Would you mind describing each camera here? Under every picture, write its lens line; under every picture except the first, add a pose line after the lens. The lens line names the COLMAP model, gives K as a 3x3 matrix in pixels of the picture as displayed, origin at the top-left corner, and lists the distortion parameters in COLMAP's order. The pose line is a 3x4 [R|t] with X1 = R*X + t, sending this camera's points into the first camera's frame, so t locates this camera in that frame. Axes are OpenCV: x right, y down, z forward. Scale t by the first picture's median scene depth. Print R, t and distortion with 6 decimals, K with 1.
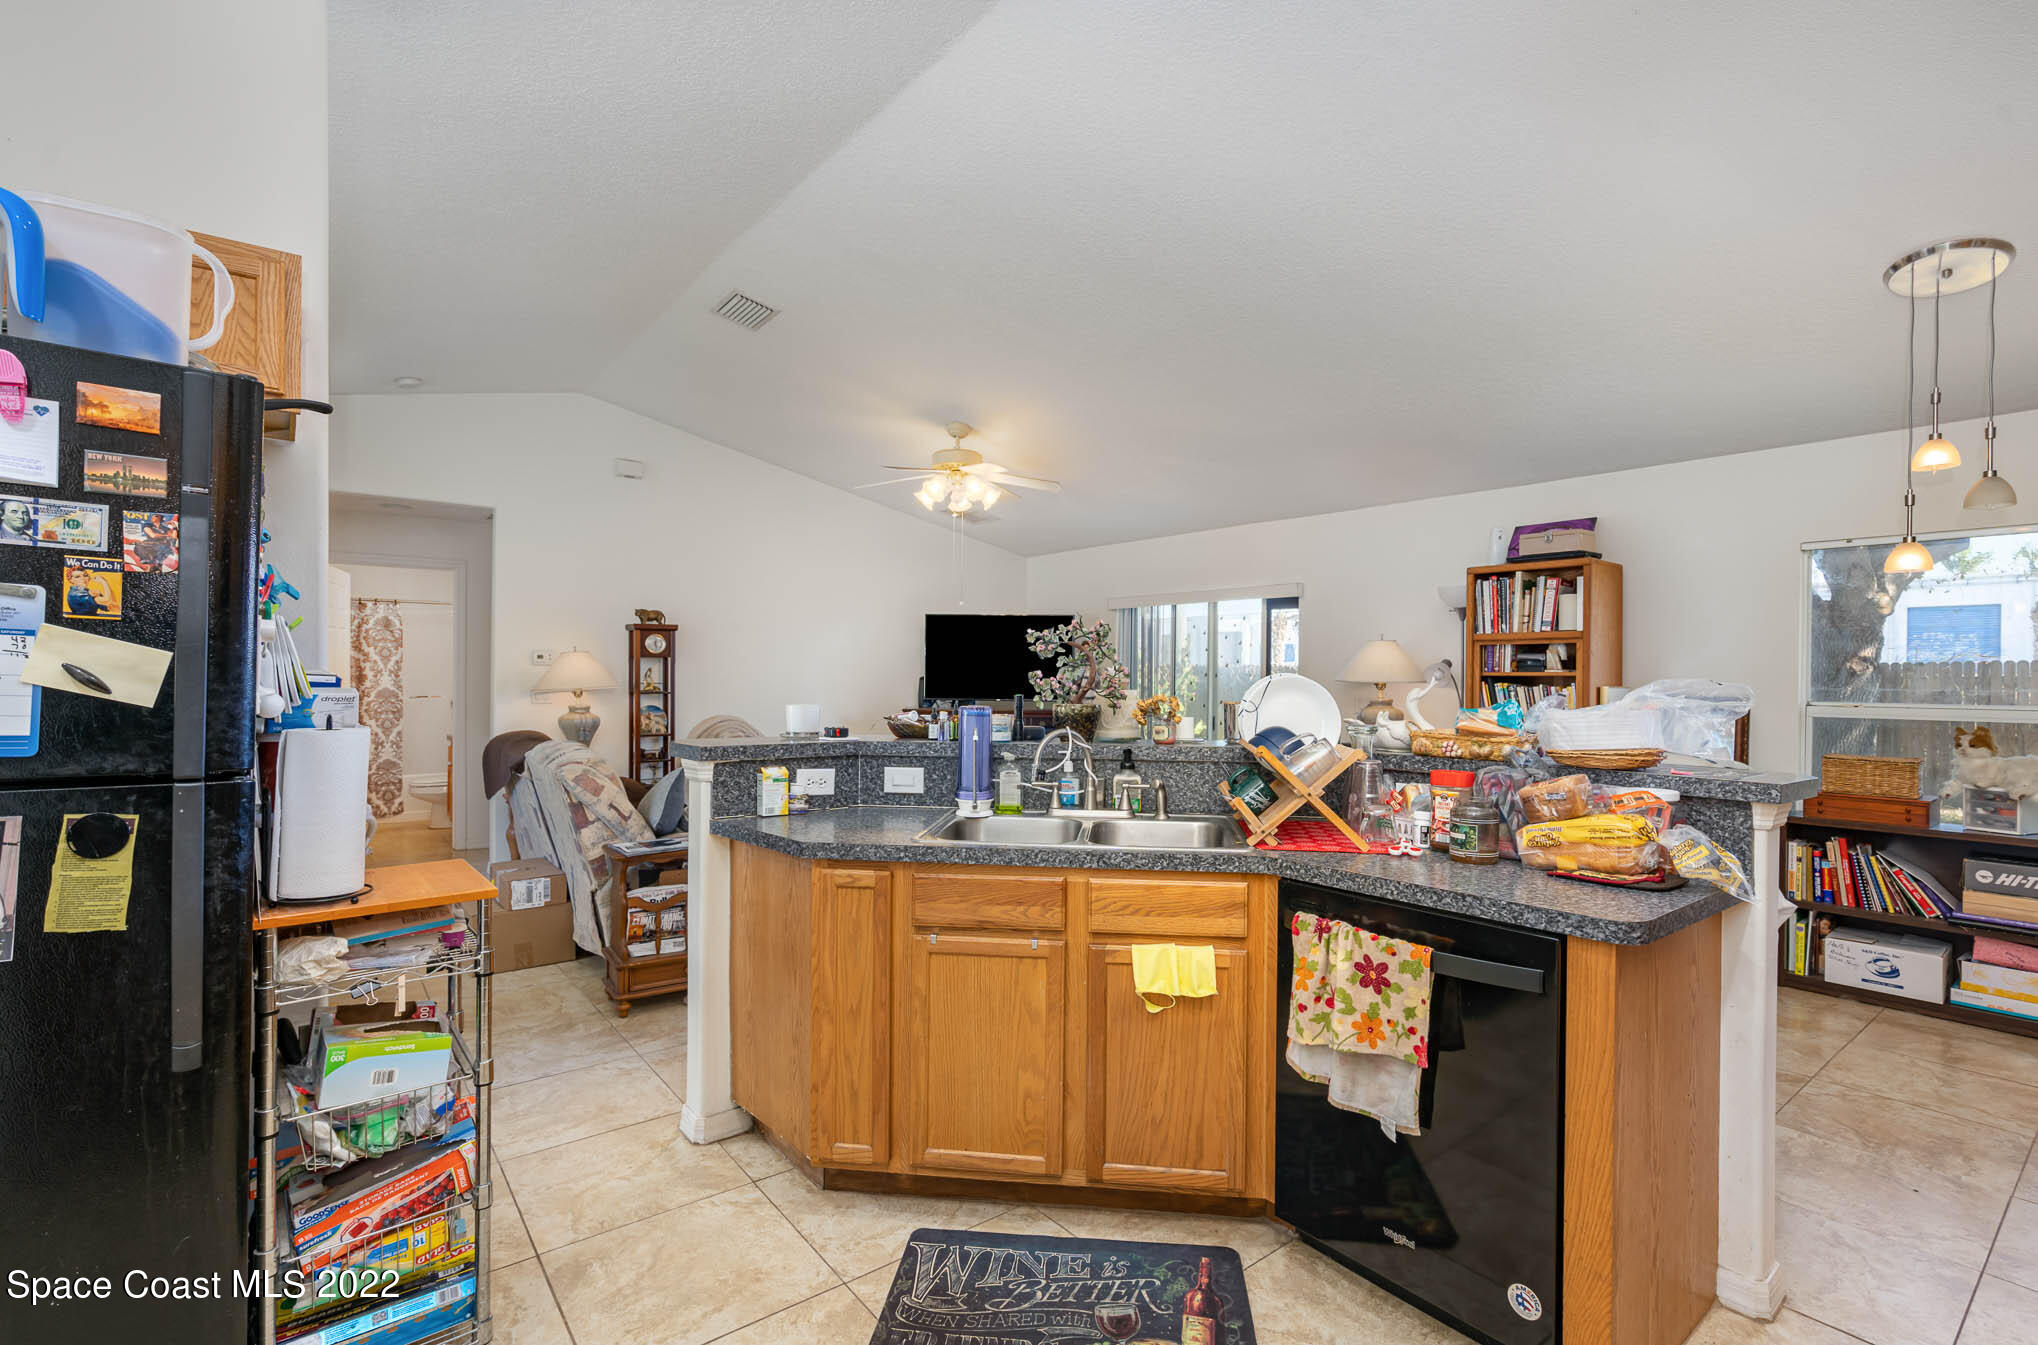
lens RADIAL K [[936.8, 0, 1026.4], [0, 936.8, 679.3], [0, 0, 1]] dist [-0.002117, 0.001144]
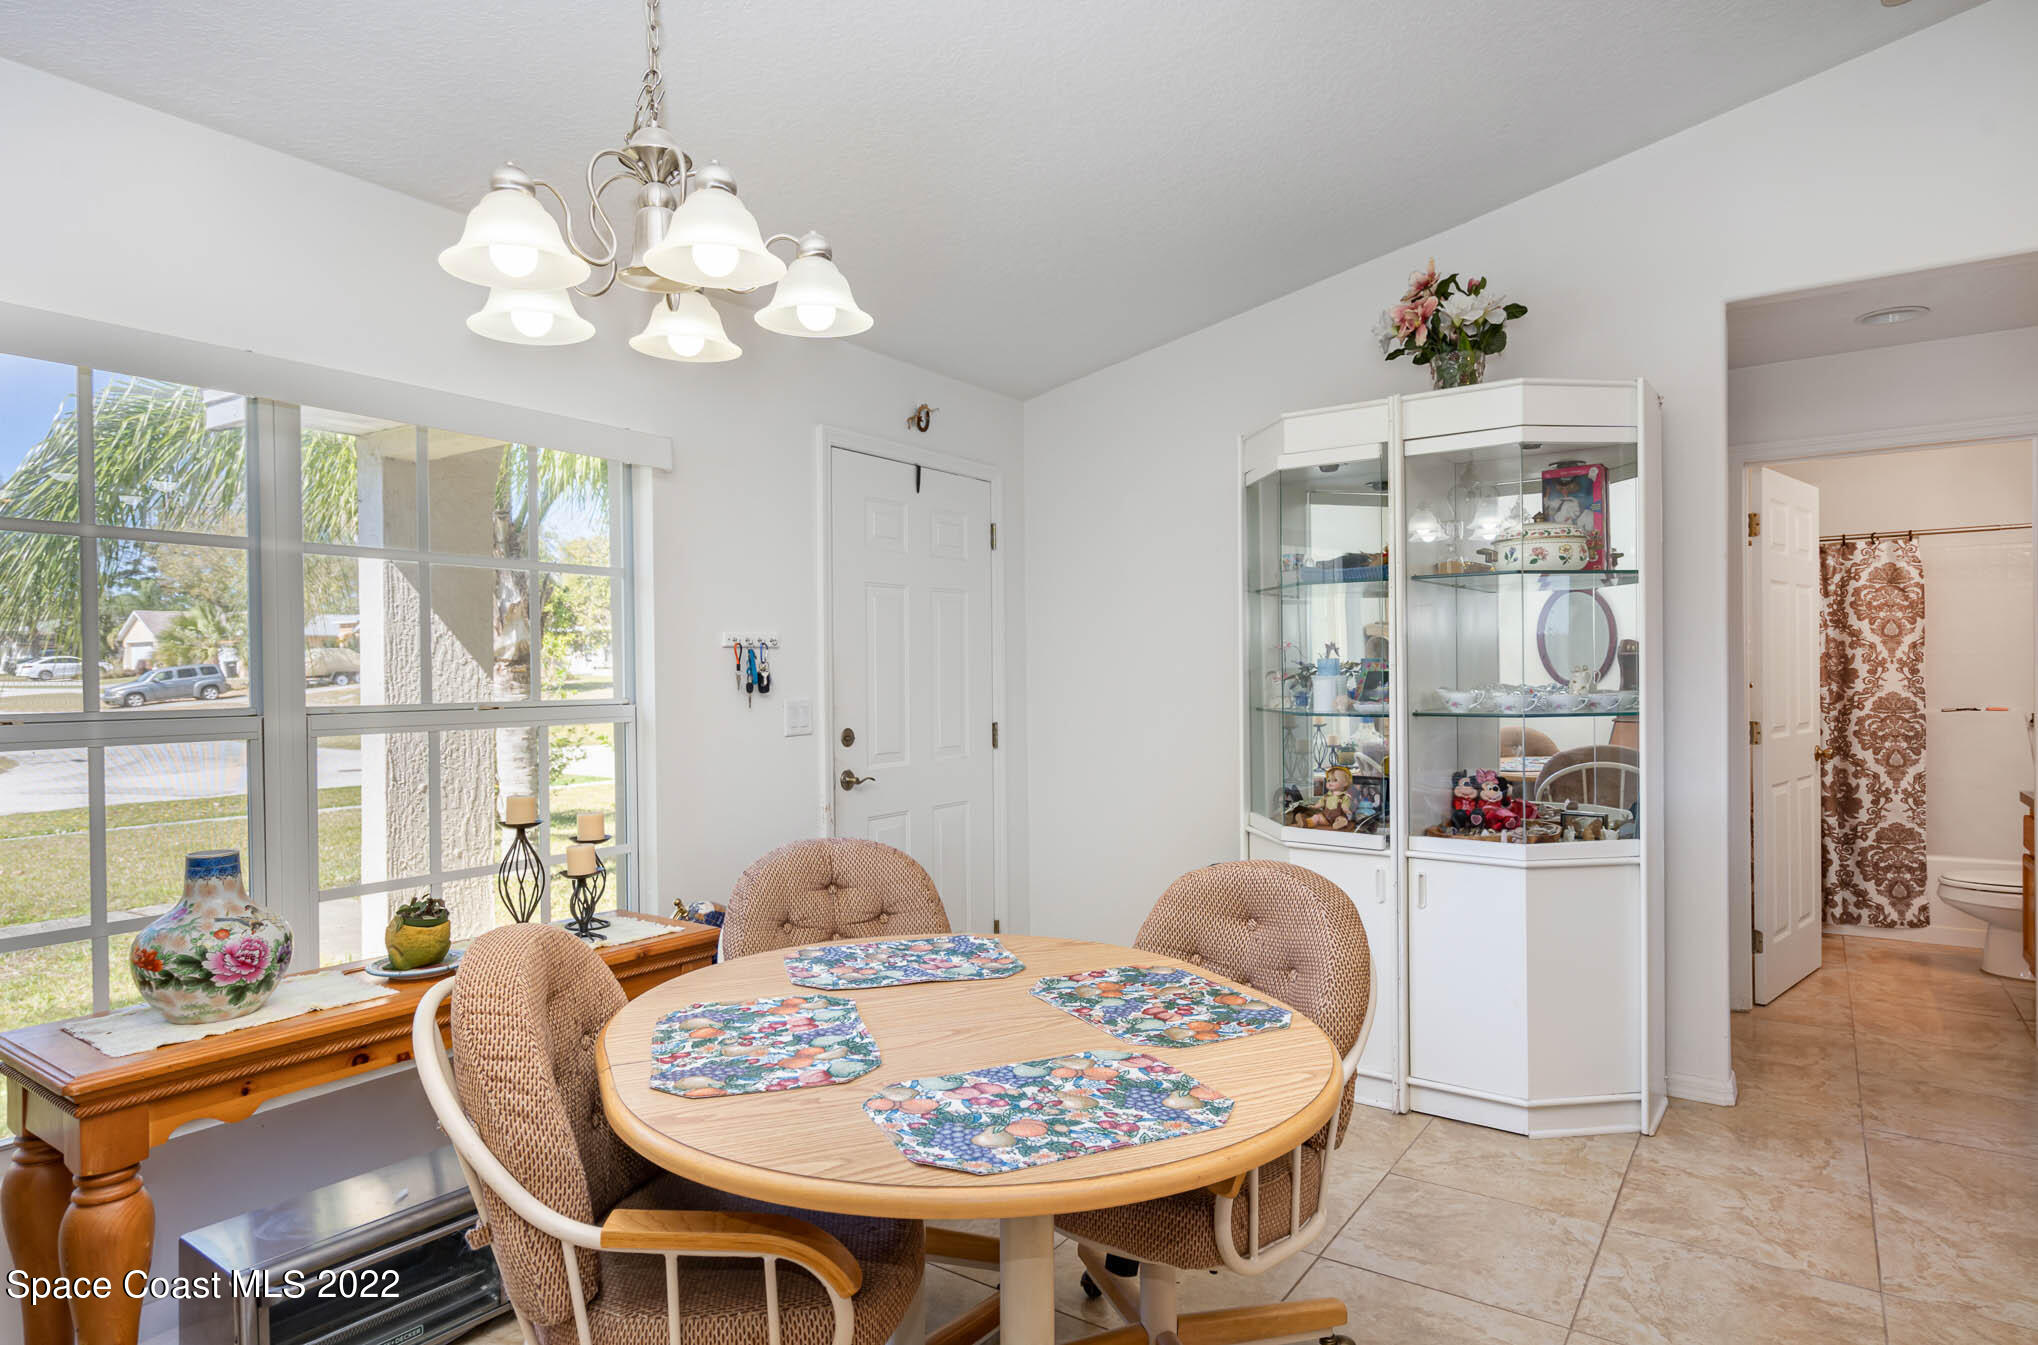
lens RADIAL K [[1130.7, 0, 1019.0], [0, 1130.7, 672.5], [0, 0, 1]] dist [0.001303, 0.001098]
pose [[0.287573, -0.009259, -0.957714, -0.376460], [0.005618, 0.999952, -0.007980, -0.000770], [0.957742, -0.003086, 0.287611, 0.612693]]
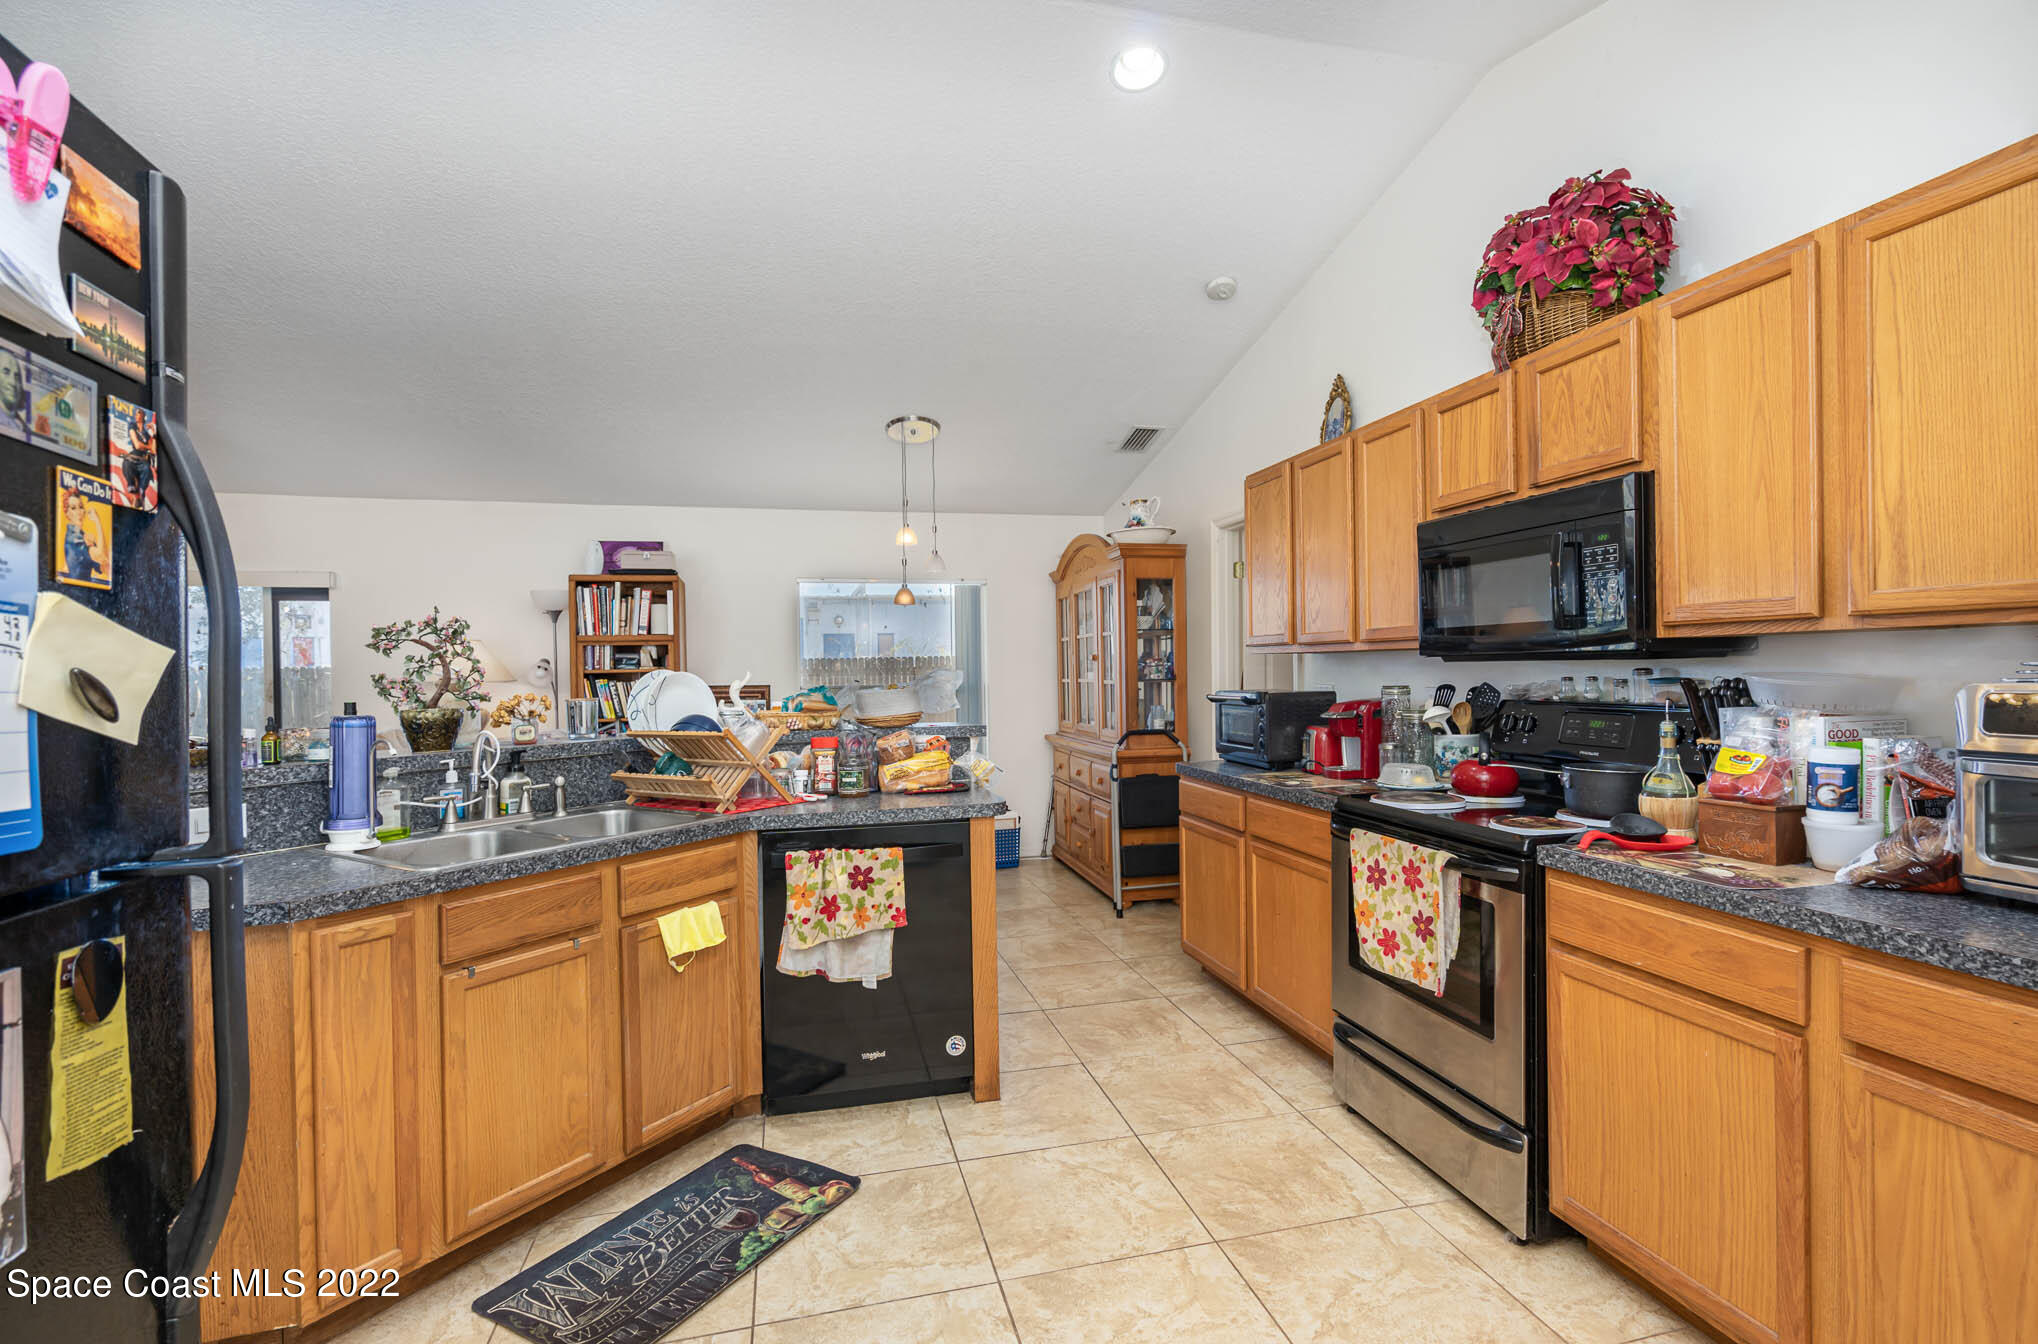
lens RADIAL K [[936.8, 0, 1026.4], [0, 936.8, 678.8], [0, 0, 1]] dist [-0.002117, 0.001144]
pose [[0.410113, -0.023130, 0.911741, -0.373968], [0.023066, 0.999622, 0.014984, -0.001821], [-0.911743, 0.014885, 0.410491, 0.081225]]
